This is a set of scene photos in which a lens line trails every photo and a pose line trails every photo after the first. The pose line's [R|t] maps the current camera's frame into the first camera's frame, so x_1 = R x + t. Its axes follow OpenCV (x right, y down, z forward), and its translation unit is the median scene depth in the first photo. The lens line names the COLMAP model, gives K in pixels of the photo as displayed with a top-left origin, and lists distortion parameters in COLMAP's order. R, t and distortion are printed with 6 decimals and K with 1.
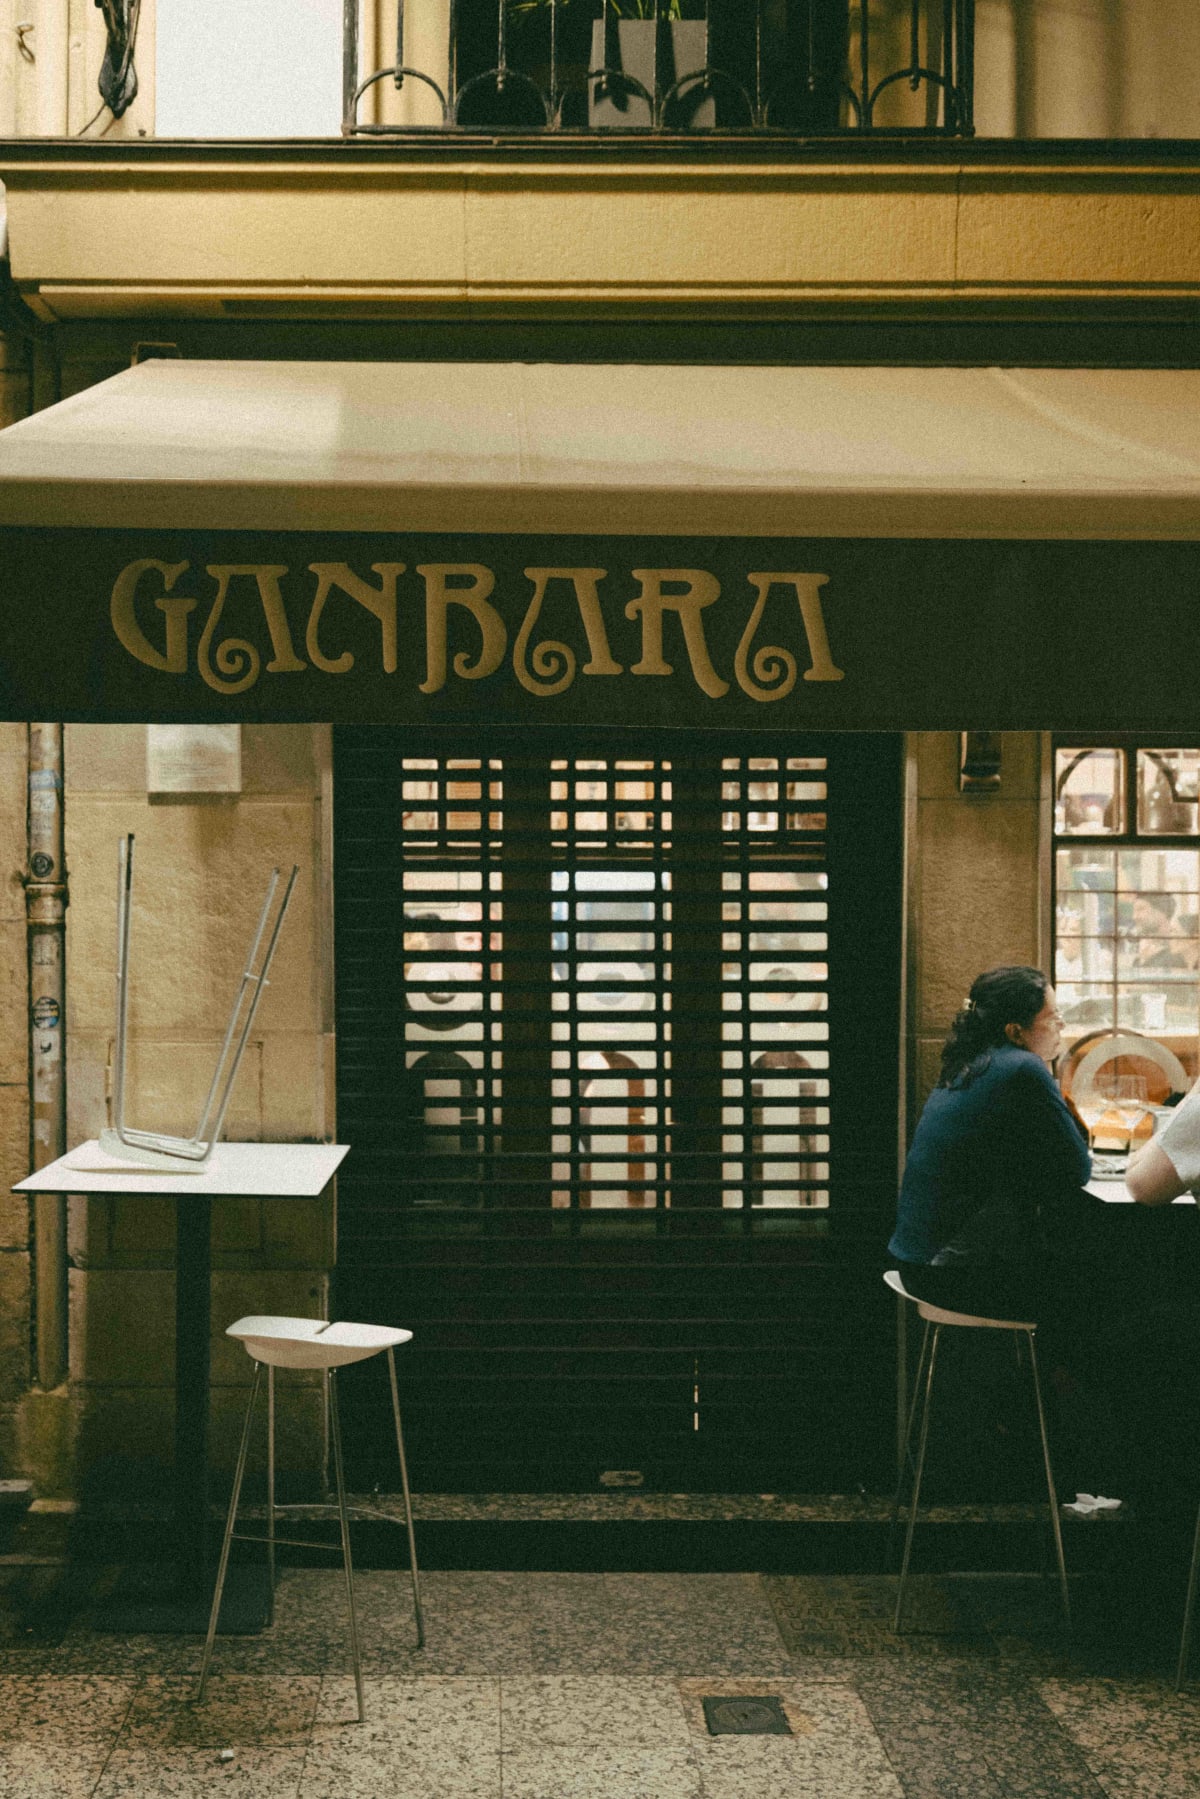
lens RADIAL K [[1680.6, 0, 637.5], [0, 1680.6, 935.9], [0, 0, 1]] dist [0.011109, 0.002200]
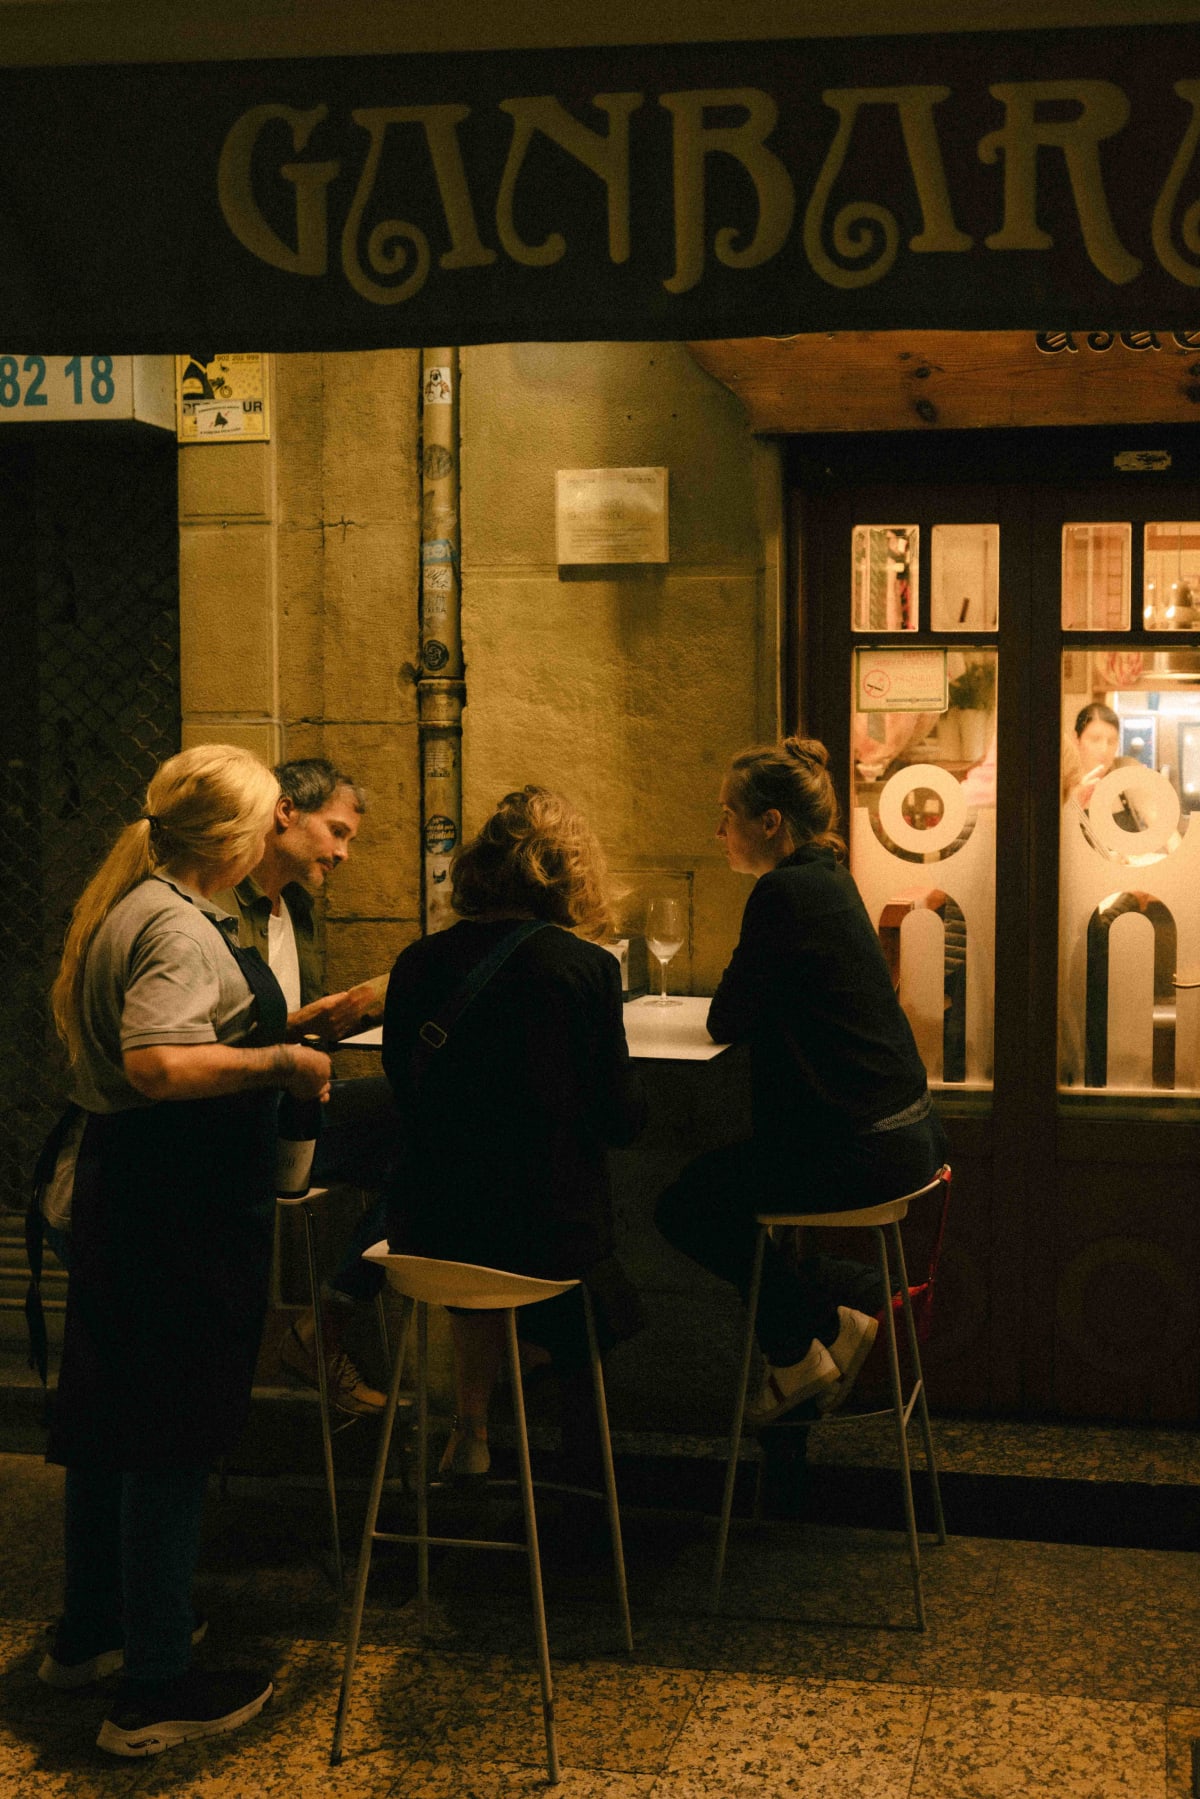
lens RADIAL K [[2585.5, 0, 599.6], [0, 2585.5, 792.5], [0, 0, 1]] dist [0.020784, -0.021542]
pose [[0.988570, 0.008060, -0.150544, -0.058686], [-0.000572, 0.998763, 0.049716, -0.027077], [0.150758, -0.049062, 0.987352, -0.171544]]
